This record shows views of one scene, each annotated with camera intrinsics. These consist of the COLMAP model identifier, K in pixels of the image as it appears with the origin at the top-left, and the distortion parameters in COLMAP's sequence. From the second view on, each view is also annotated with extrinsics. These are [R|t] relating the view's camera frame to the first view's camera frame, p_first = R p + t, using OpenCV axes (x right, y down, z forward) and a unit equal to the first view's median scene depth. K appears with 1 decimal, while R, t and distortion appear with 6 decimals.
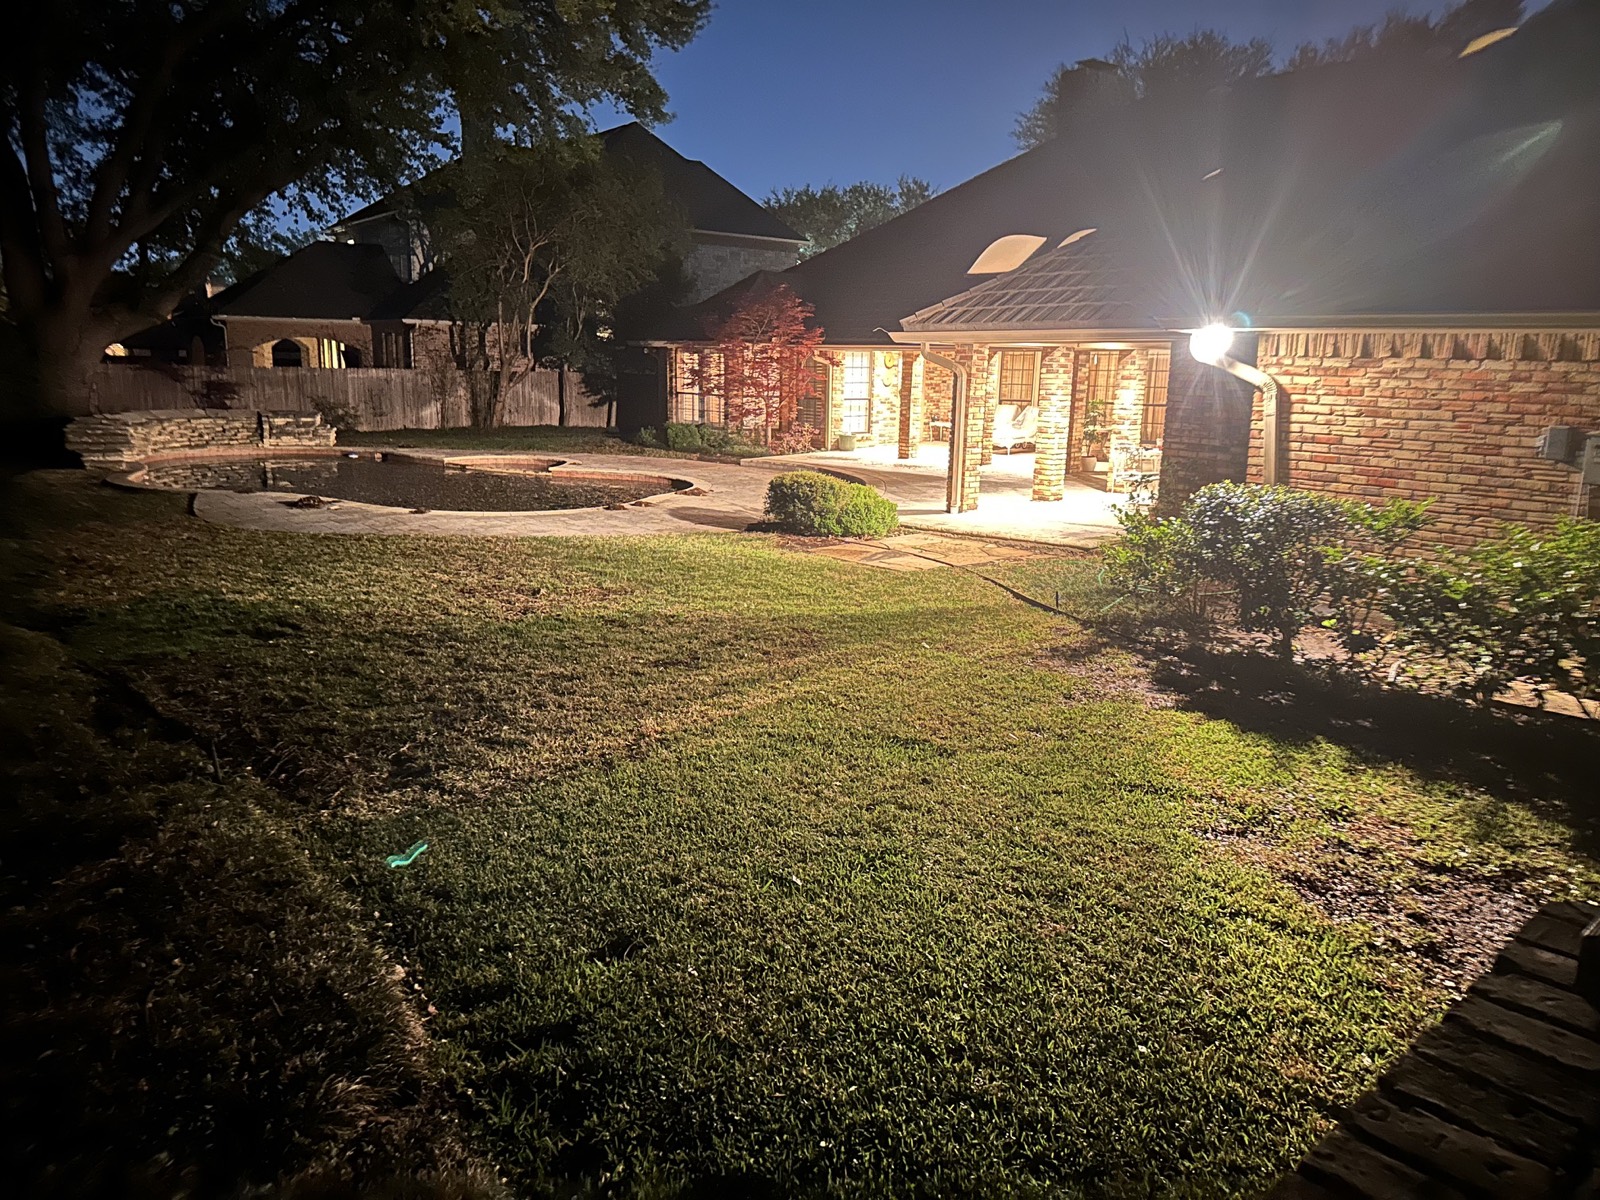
lens RADIAL K [[1115.4, 0, 799.6], [0, 1115.4, 604.2], [0, 0, 1]] dist [0.011312, -0.005781]
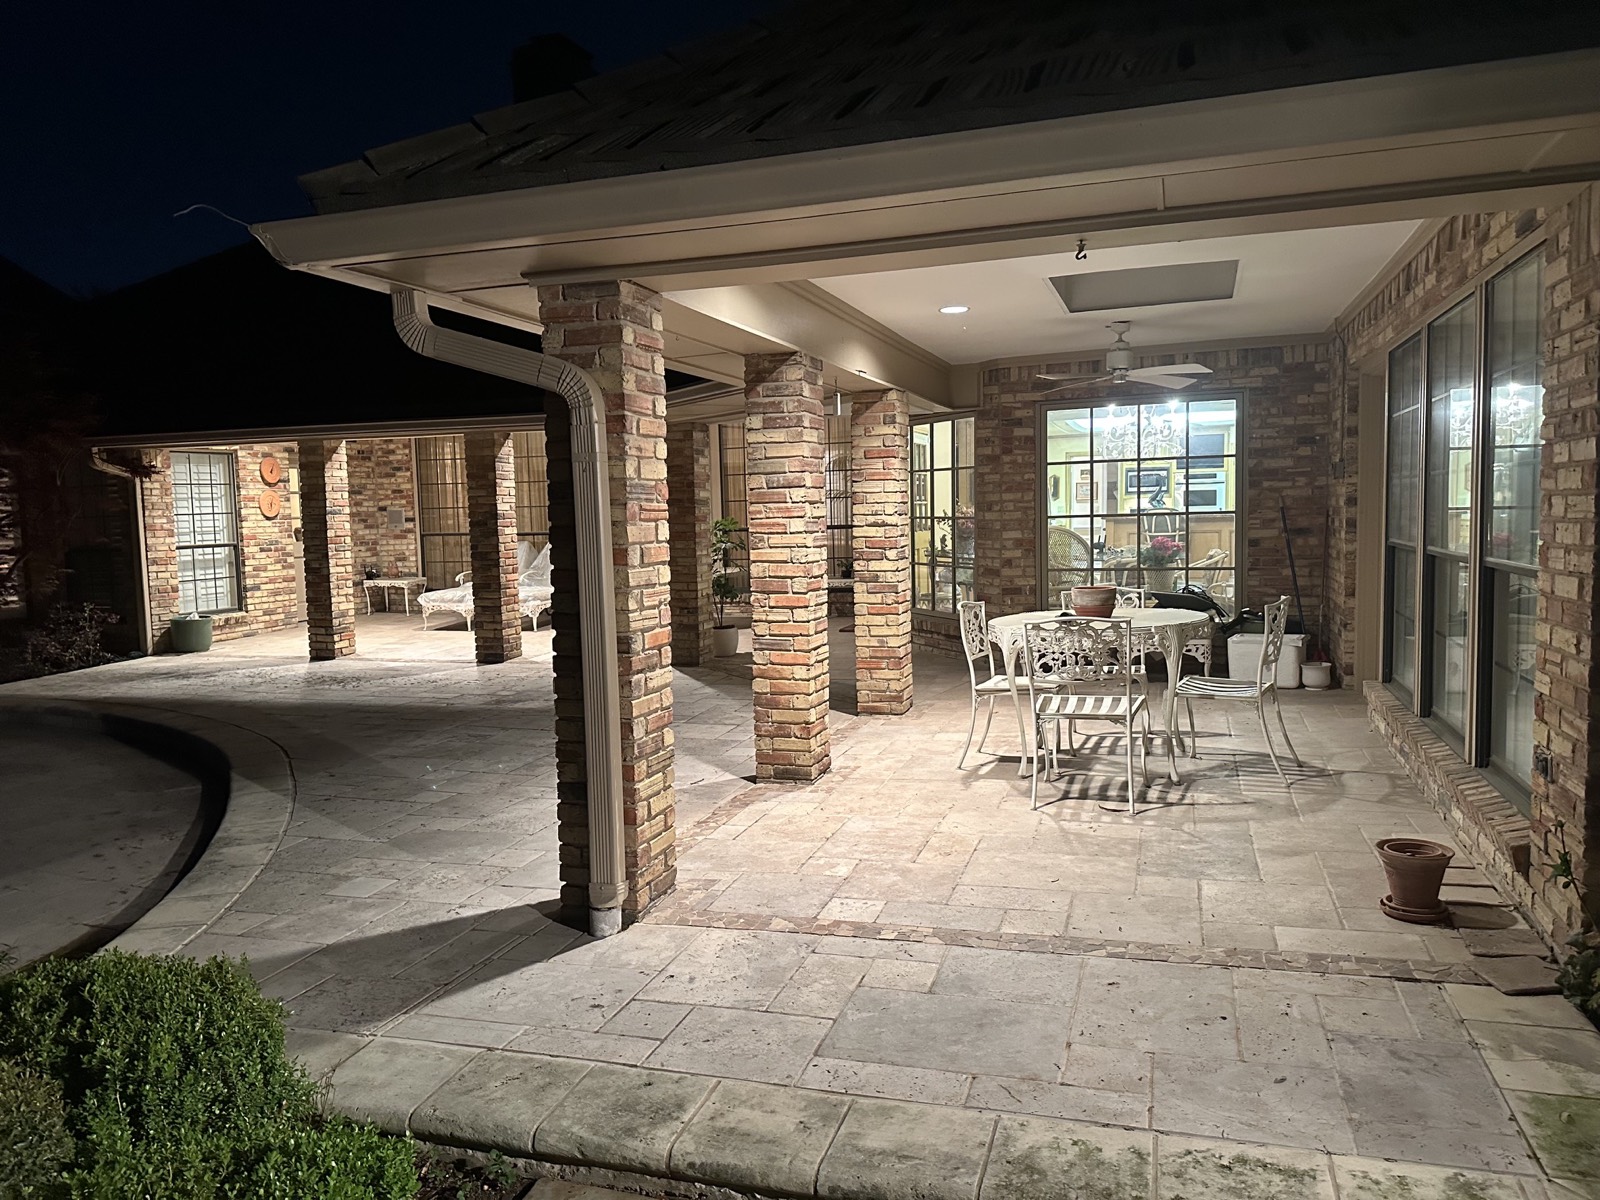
lens RADIAL K [[1115.4, 0, 811.5], [0, 1115.4, 602.3], [0, 0, 1]] dist [0.011312, -0.005781]
pose [[0.863404, -0.077893, 0.498464, 0.034707], [0.141756, 0.985663, -0.091513, -0.077280], [-0.484189, 0.149673, 0.862067, 0.456673]]
